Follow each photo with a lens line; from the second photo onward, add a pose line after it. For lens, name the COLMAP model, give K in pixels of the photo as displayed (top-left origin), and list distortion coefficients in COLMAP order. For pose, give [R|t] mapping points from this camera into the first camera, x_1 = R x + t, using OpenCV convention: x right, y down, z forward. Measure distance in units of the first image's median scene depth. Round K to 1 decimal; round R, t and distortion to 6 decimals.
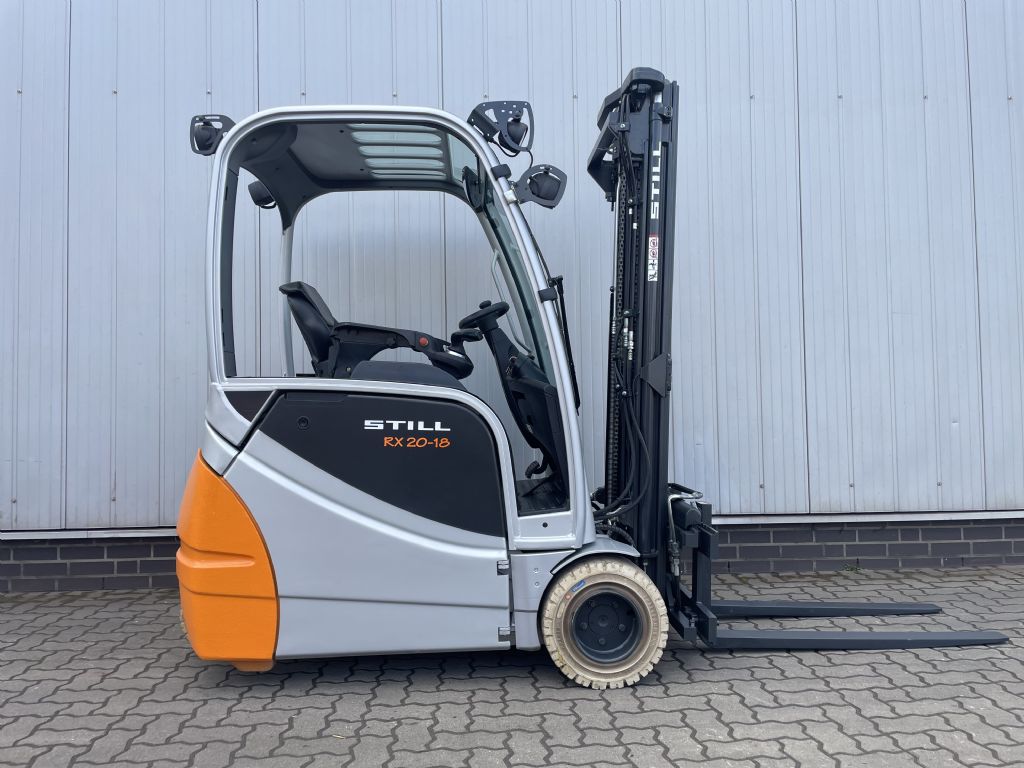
lens RADIAL K [[769.1, 0, 509.0], [0, 769.1, 375.2], [0, 0, 1]] dist [0.073411, -0.093238]
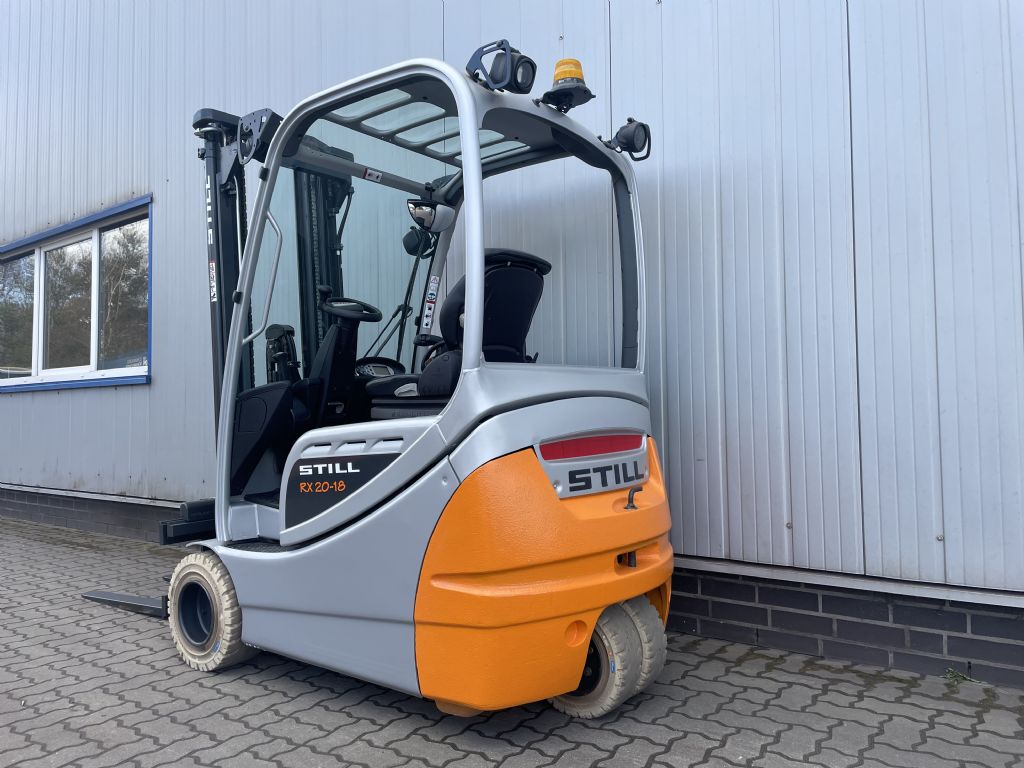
lens RADIAL K [[769.1, 0, 513.0], [0, 769.1, 377.4], [0, 0, 1]] dist [0.073411, -0.093238]
pose [[0.765306, -0.027017, -0.643099, 0.895190], [0.030769, 0.999512, -0.005374, 0.014362], [0.642930, -0.015675, 0.765764, 0.499071]]
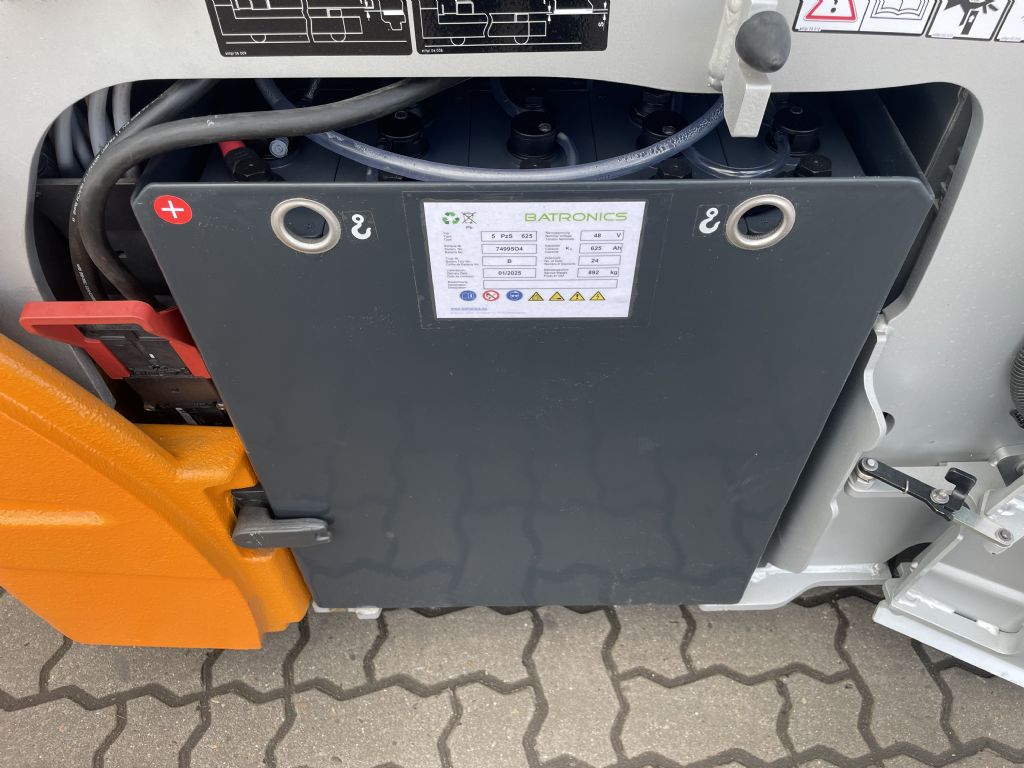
lens RADIAL K [[769.1, 0, 517.2], [0, 769.1, 377.6], [0, 0, 1]] dist [0.073411, -0.093238]
pose [[0.999705, 0.023908, 0.004289, -0.180457], [-0.018473, 0.633703, 0.773356, -0.003391], [0.015772, -0.773207, 0.633958, 0.828985]]
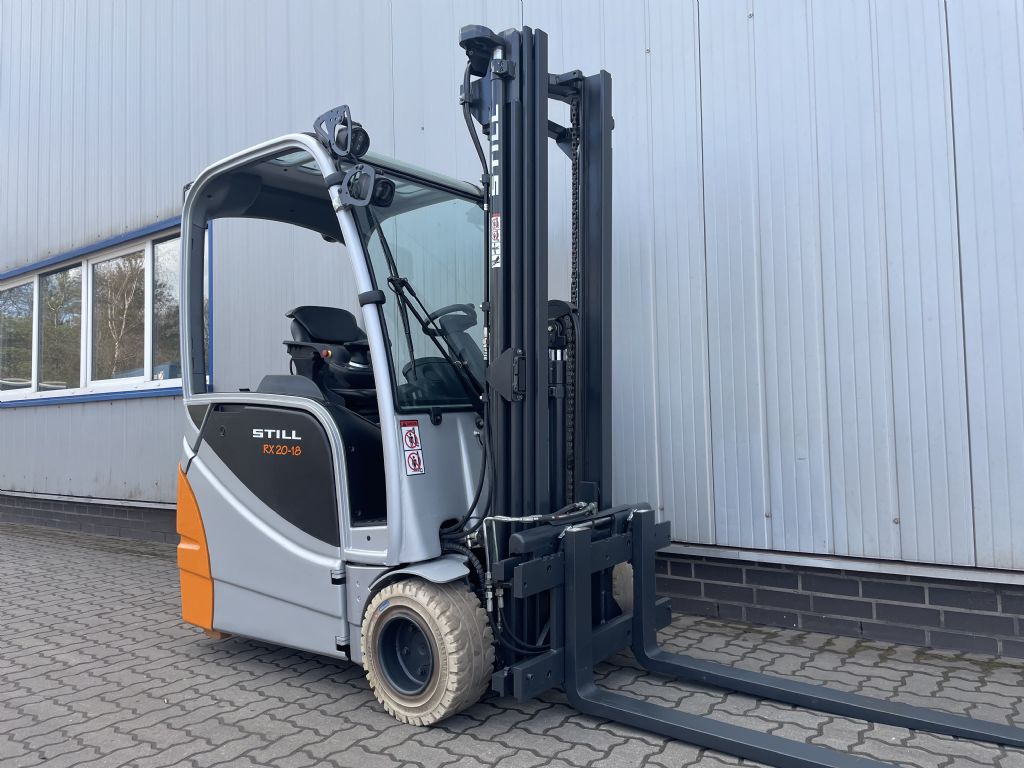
lens RADIAL K [[769.1, 0, 517.5], [0, 769.1, 380.7], [0, 0, 1]] dist [0.073411, -0.093238]
pose [[0.771438, -0.039522, -0.635076, 0.790925], [0.040173, 0.999103, -0.013378, 0.018324], [0.635035, -0.015192, 0.772334, 0.367422]]
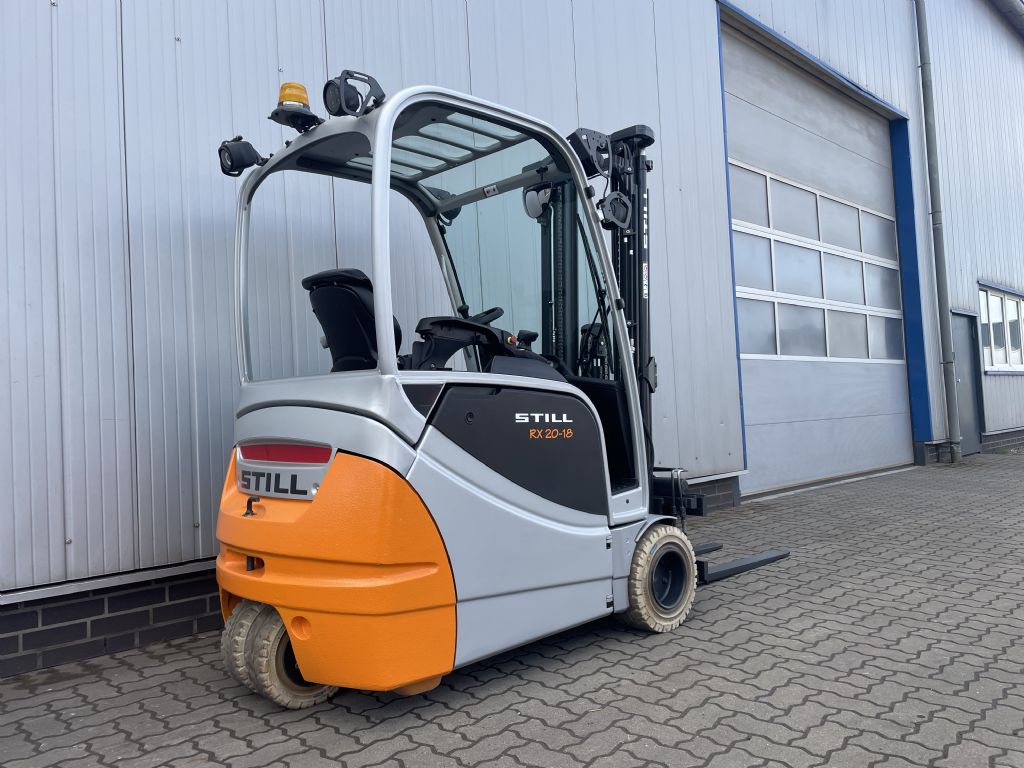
lens RADIAL K [[769.1, 0, 515.2], [0, 769.1, 380.7], [0, 0, 1]] dist [0.073411, -0.093238]
pose [[0.750852, 0.006763, 0.660436, -0.827273], [0.011672, 0.999656, -0.023507, 0.037626], [-0.660368, 0.025359, 0.750514, 0.230333]]
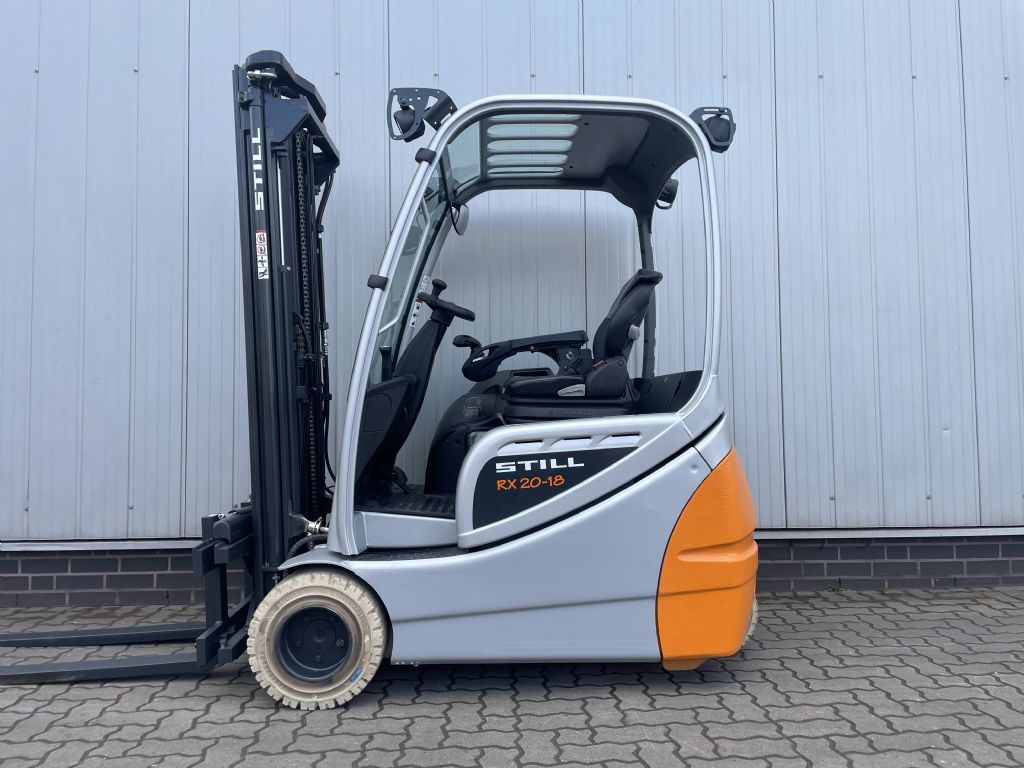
lens RADIAL K [[769.1, 0, 515.8], [0, 769.1, 375.4], [0, 0, 1]] dist [0.073411, -0.093238]
pose [[0.999934, 0.003854, -0.010809, 0.118239], [-0.003962, 0.999942, -0.009996, 0.011754], [0.010770, 0.010038, 0.999892, 0.121570]]
